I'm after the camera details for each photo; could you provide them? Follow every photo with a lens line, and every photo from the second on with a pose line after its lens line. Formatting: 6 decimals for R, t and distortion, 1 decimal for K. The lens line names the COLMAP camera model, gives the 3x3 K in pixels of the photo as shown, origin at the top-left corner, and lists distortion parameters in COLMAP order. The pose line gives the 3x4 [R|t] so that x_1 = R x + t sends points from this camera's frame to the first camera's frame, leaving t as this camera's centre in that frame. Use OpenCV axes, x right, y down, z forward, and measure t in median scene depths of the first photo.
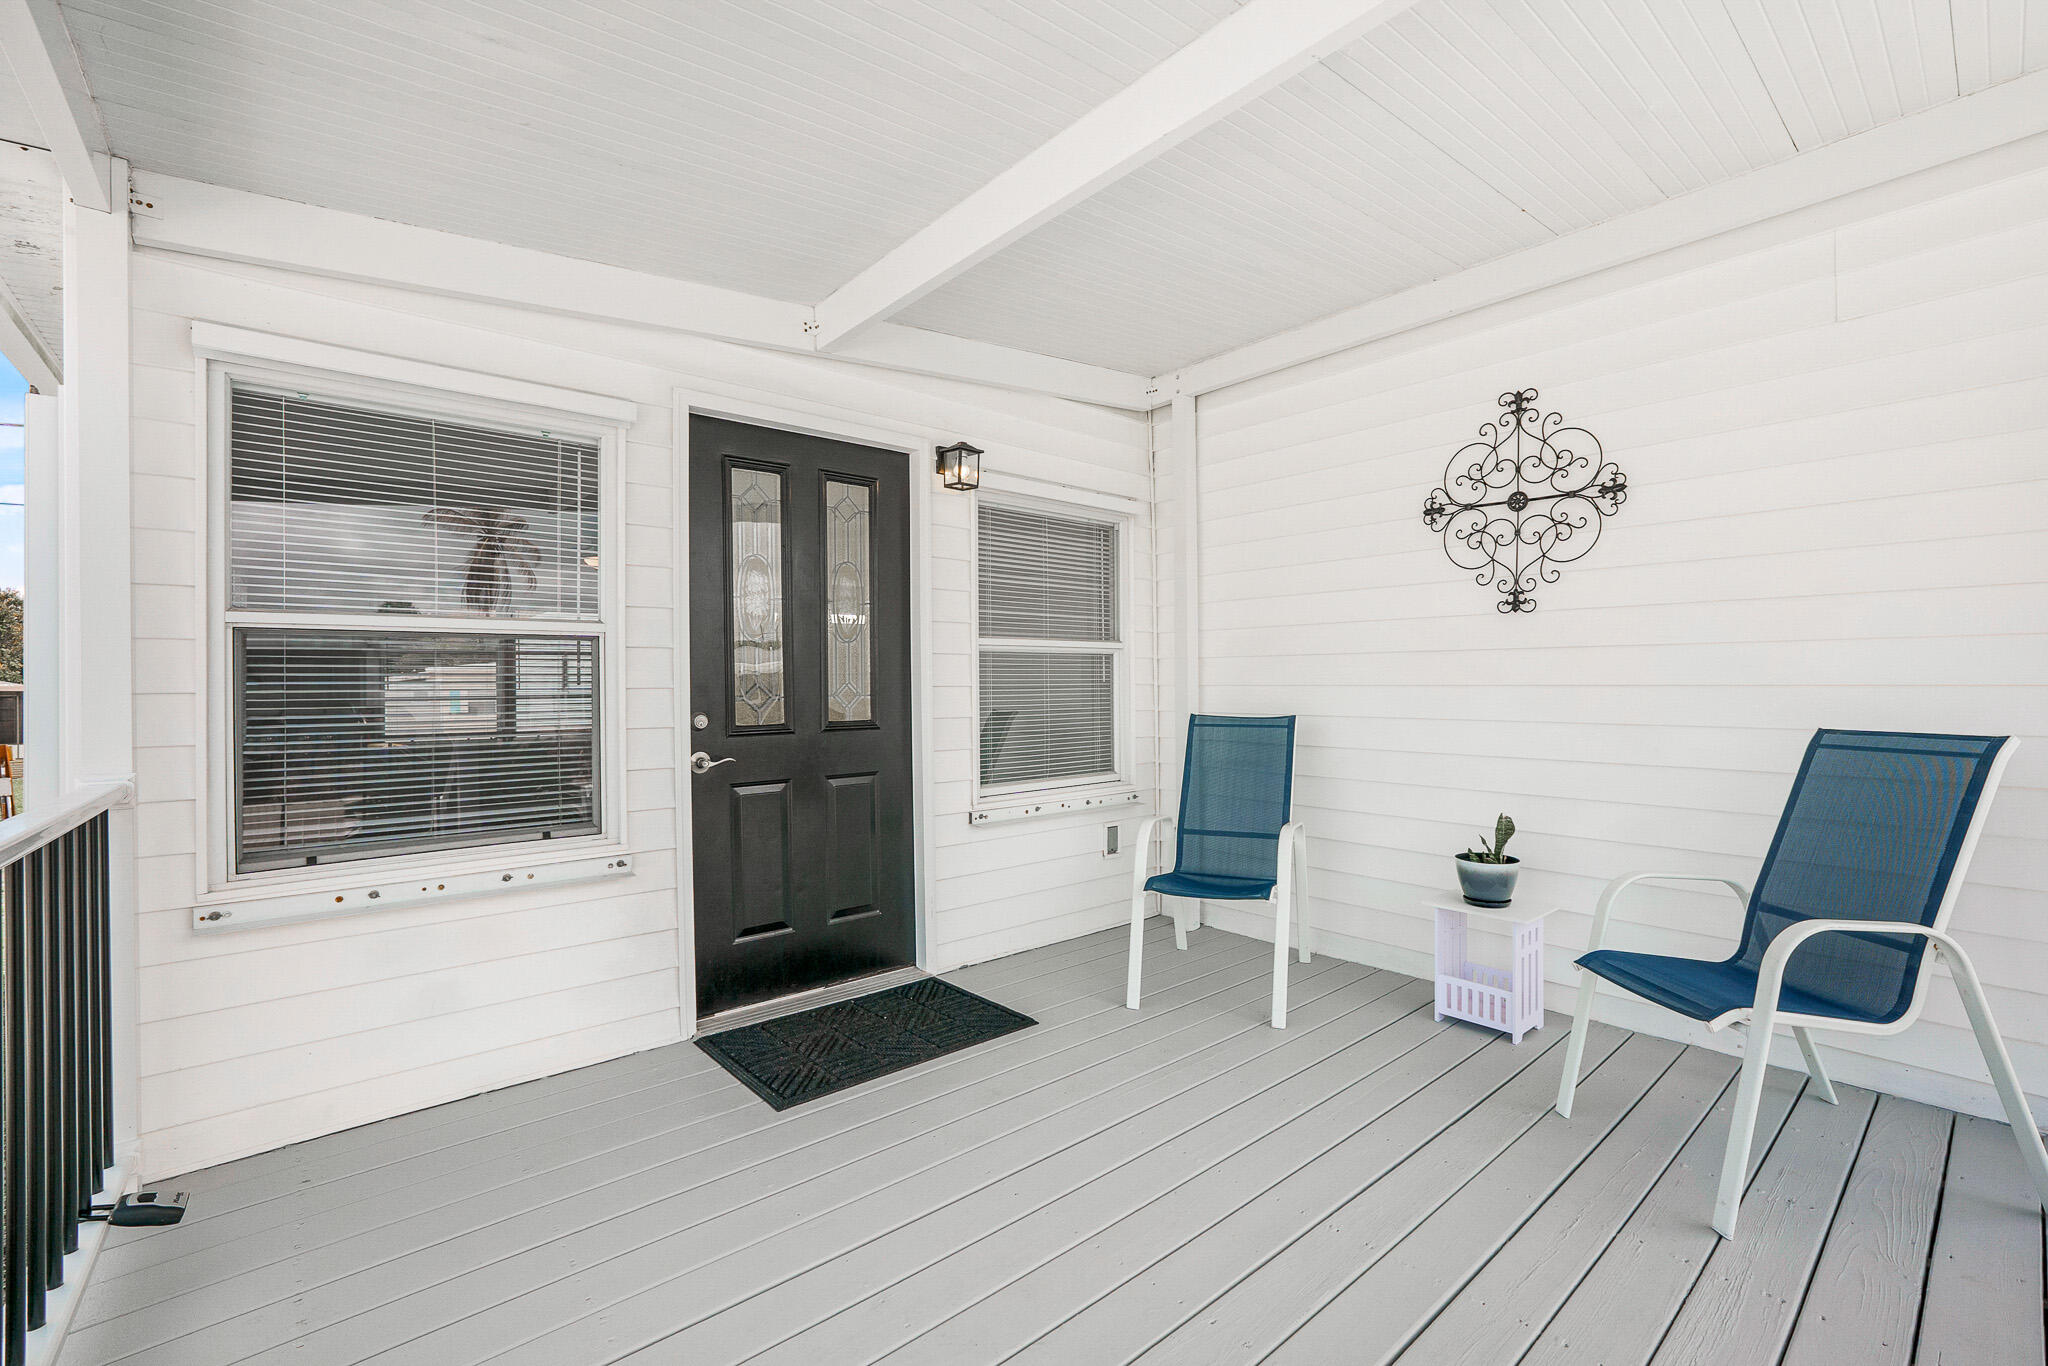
lens RADIAL K [[892.8, 0, 1039.2], [0, 892.8, 676.9], [0, 0, 1]] dist [-0.038536, 0.016959]
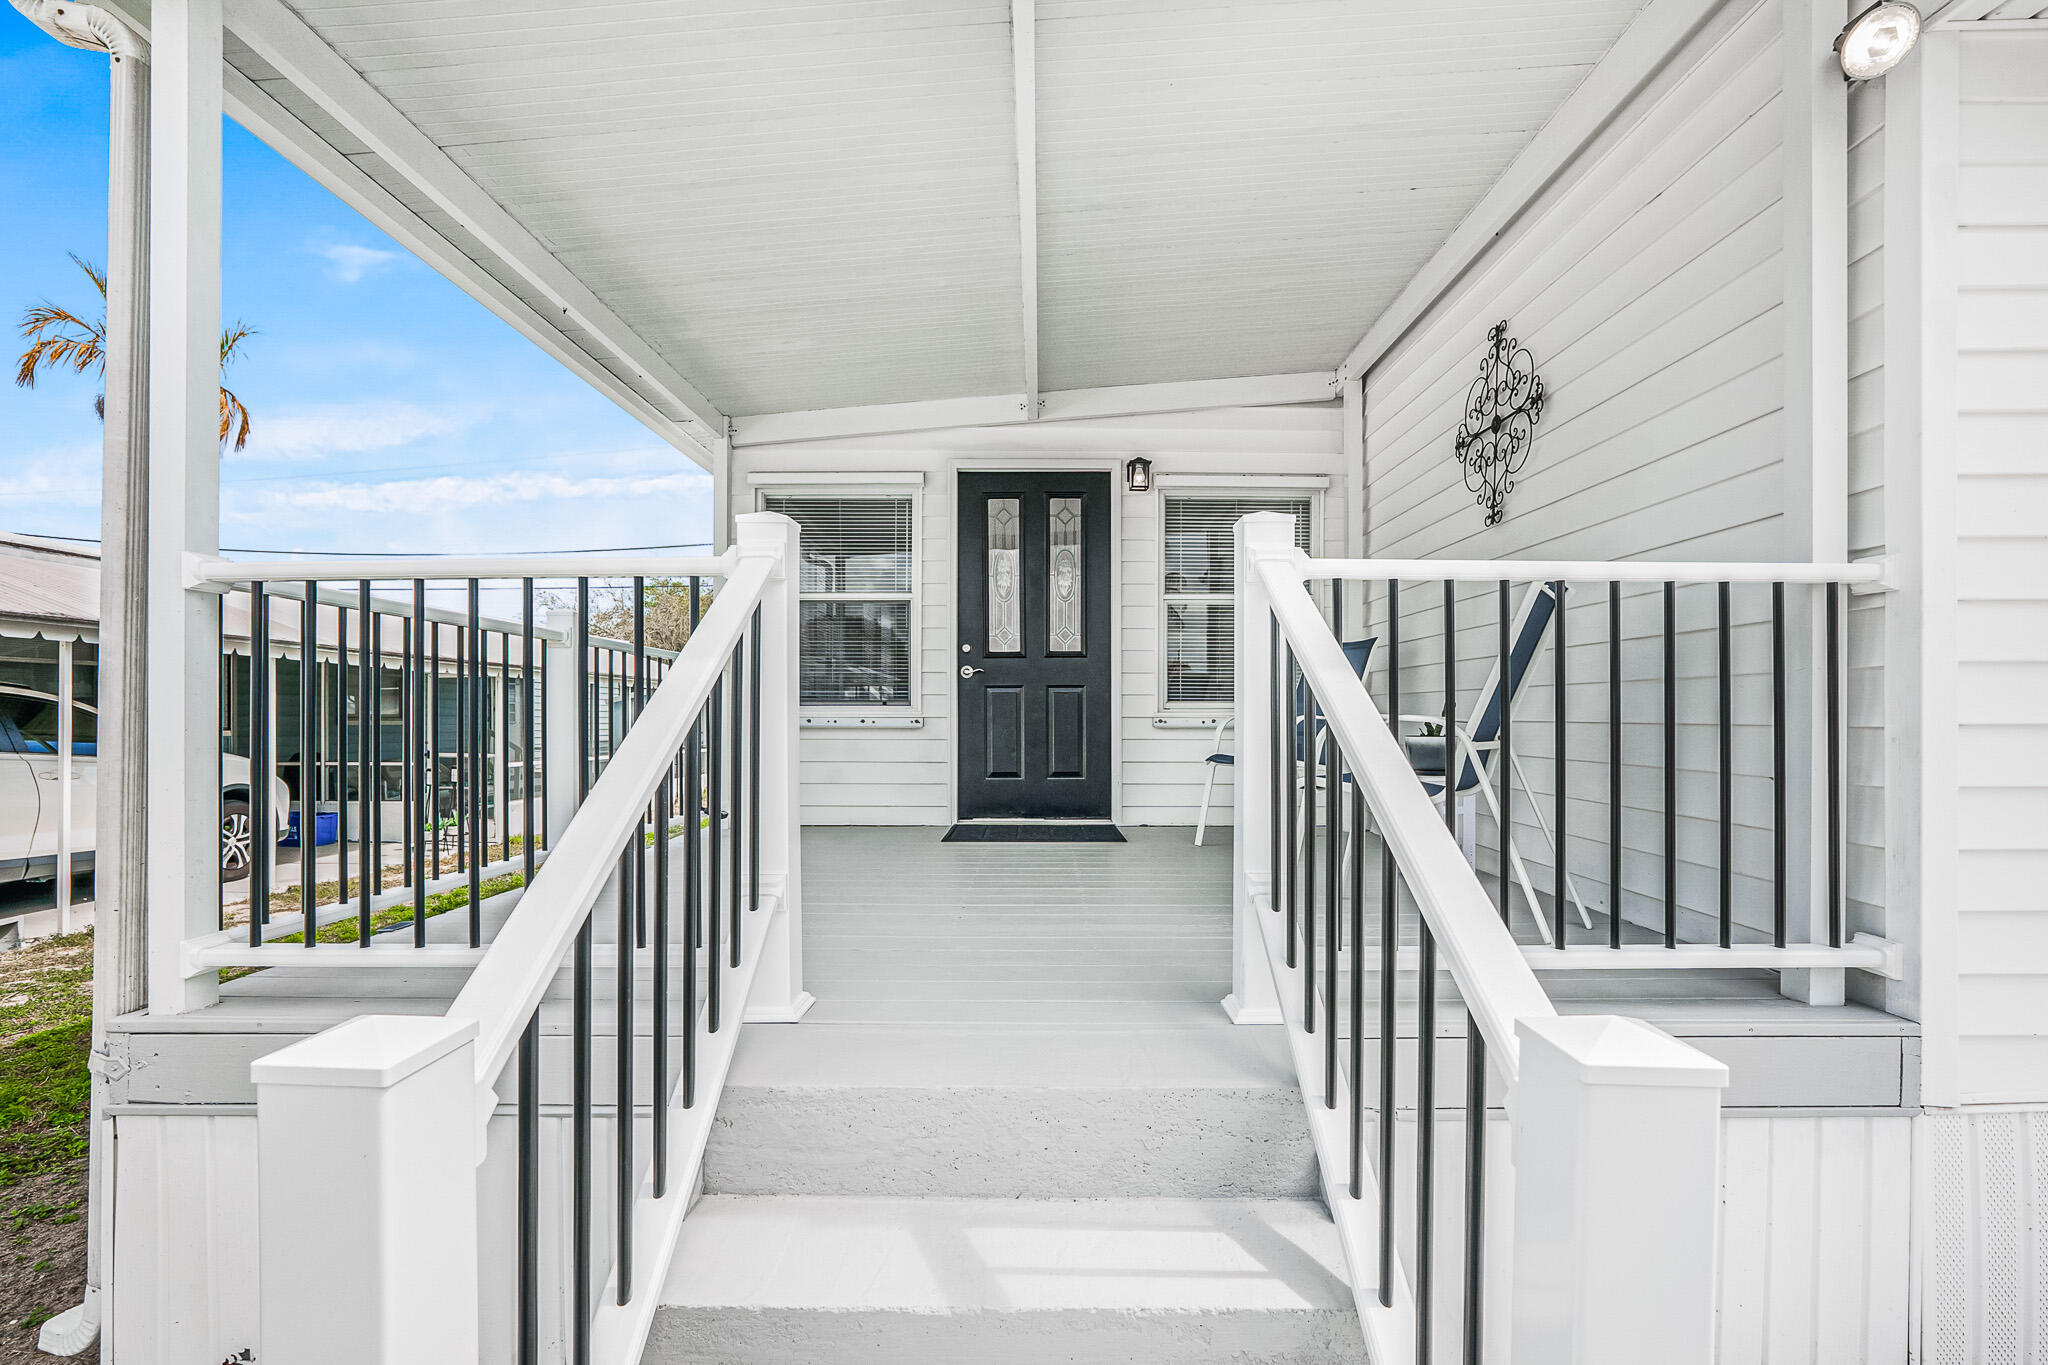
lens RADIAL K [[906.8, 0, 1036.9], [0, 906.8, 717.2], [0, 0, 1]] dist [-0.015382, -0.000057]
pose [[0.754777, 0.007140, -0.655943, 0.832932], [-0.002454, 0.999964, 0.008062, 0.159518], [0.655977, -0.004475, 0.754768, -0.236685]]
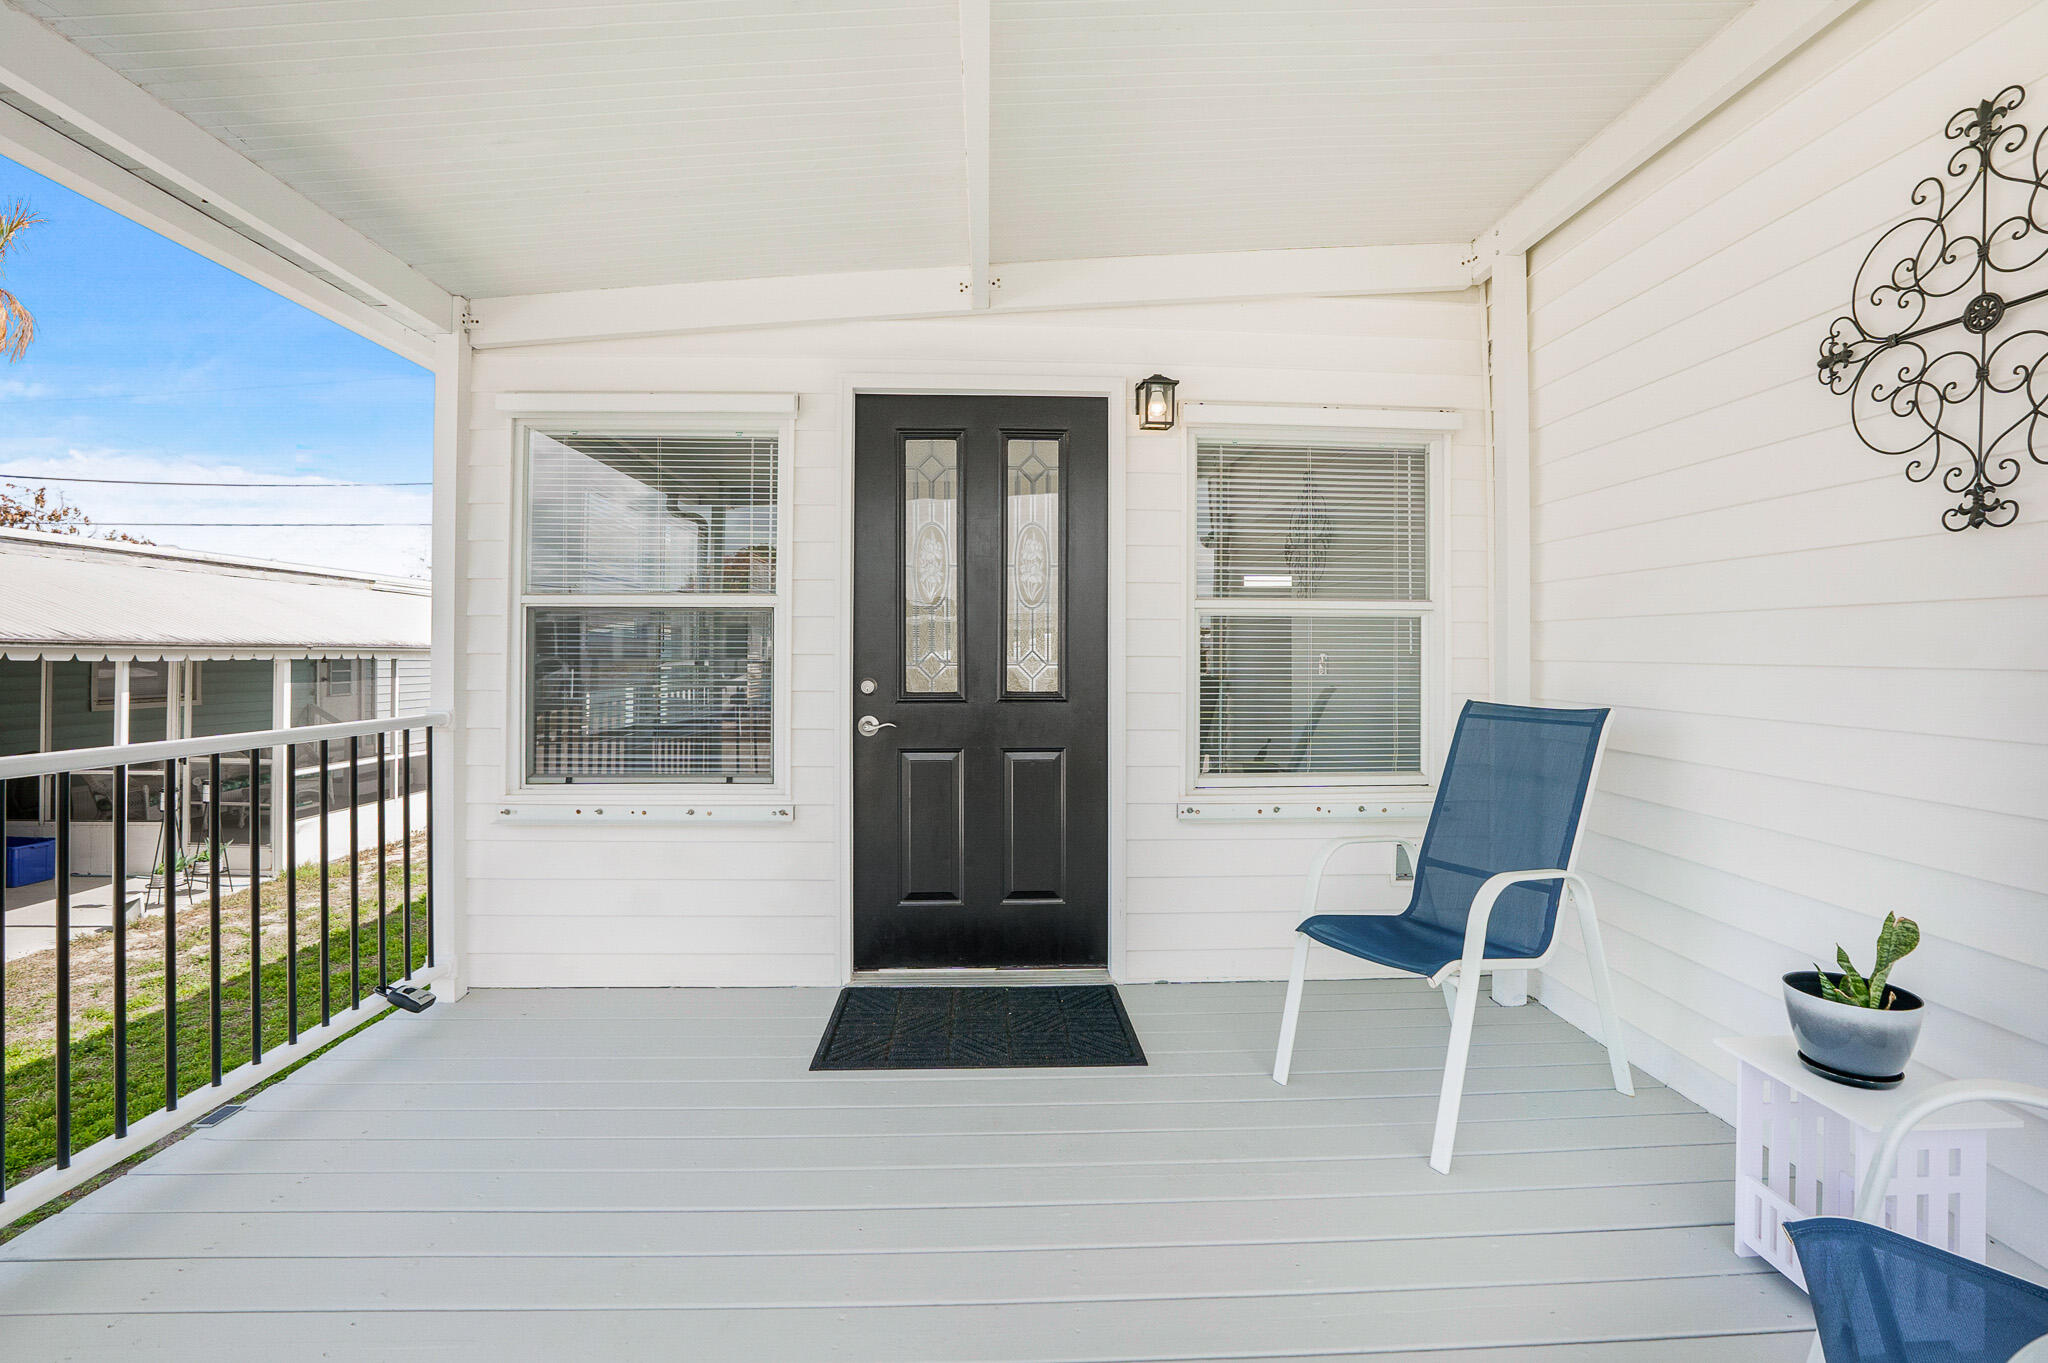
lens RADIAL K [[935.2, 0, 1024.9], [0, 935.2, 639.7], [0, 0, 1]] dist [-0.050896, 0.012030]
pose [[0.781725, 0.002690, -0.623617, 0.419191], [-0.006025, 0.999977, -0.003240, -0.002704], [0.623594, 0.006290, 0.781723, 0.237904]]
